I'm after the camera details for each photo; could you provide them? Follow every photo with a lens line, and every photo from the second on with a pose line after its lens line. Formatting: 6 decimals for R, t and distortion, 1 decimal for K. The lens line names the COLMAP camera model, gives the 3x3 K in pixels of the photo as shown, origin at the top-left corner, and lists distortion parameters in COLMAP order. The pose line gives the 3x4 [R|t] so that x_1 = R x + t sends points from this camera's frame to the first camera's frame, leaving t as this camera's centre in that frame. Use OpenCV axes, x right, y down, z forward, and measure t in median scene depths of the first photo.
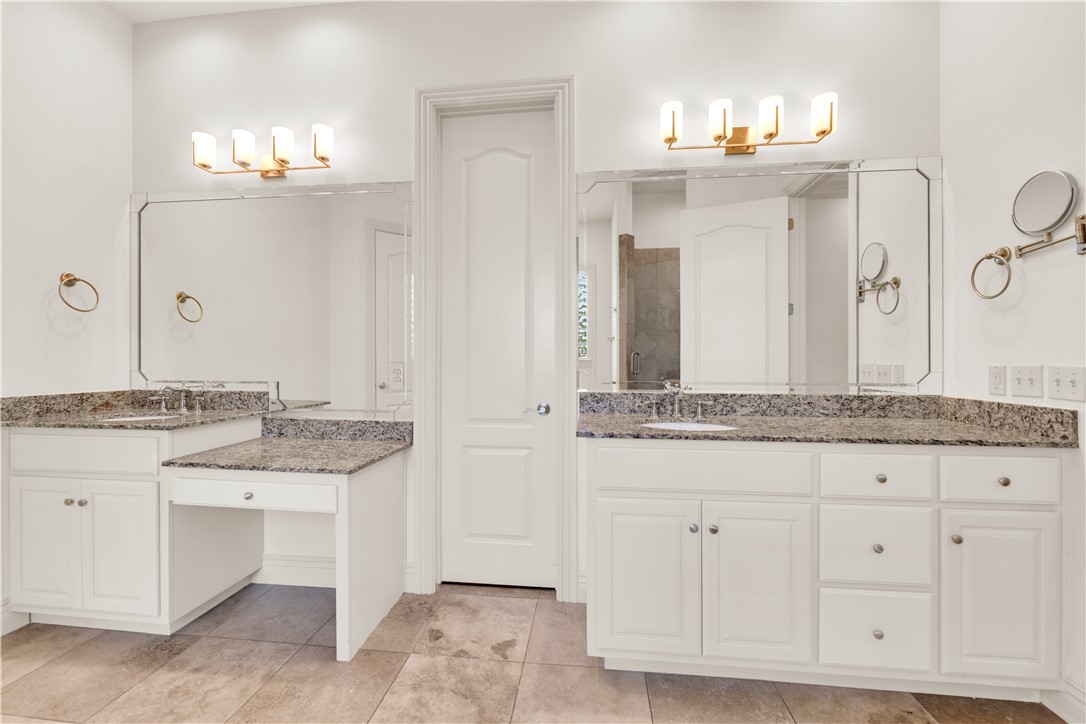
lens RADIAL K [[444.4, 0, 539.6], [0, 444.4, 363.0], [0, 0, 1]] dist [-0.002349, -0.000185]
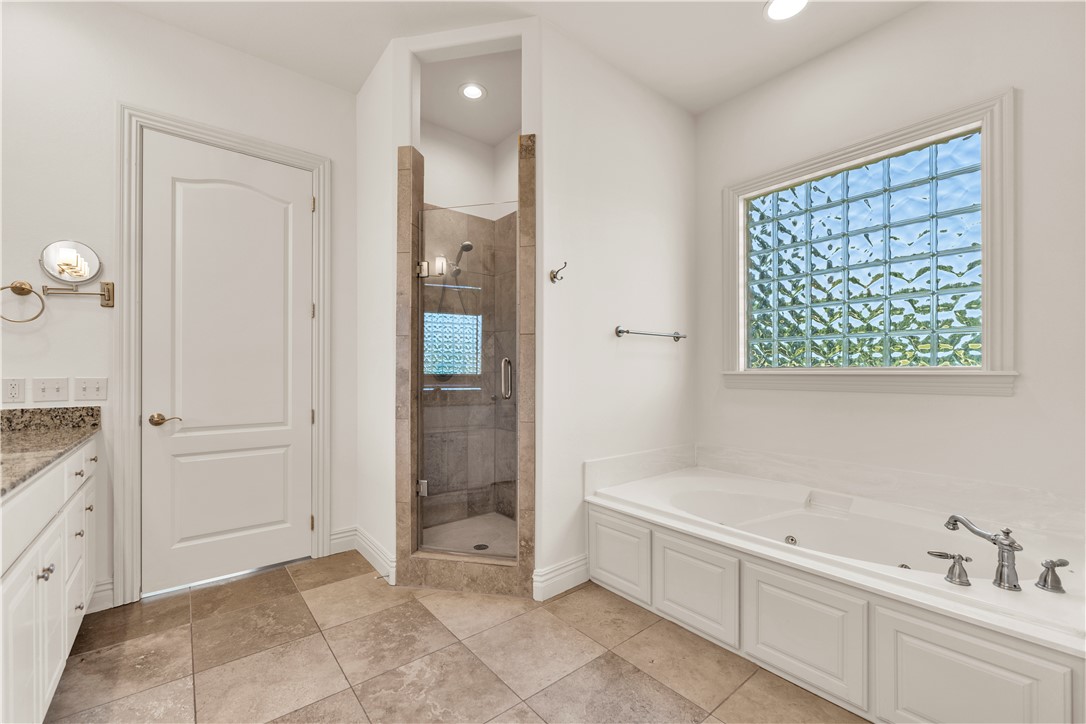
lens RADIAL K [[444.4, 0, 539.6], [0, 444.4, 363.0], [0, 0, 1]] dist [-0.002349, -0.000185]
pose [[-0.715313, 0.022654, 0.698437, -0.897405], [0.008668, 0.999685, -0.023548, 0.004585], [-0.698751, -0.010790, -0.715284, 0.940067]]
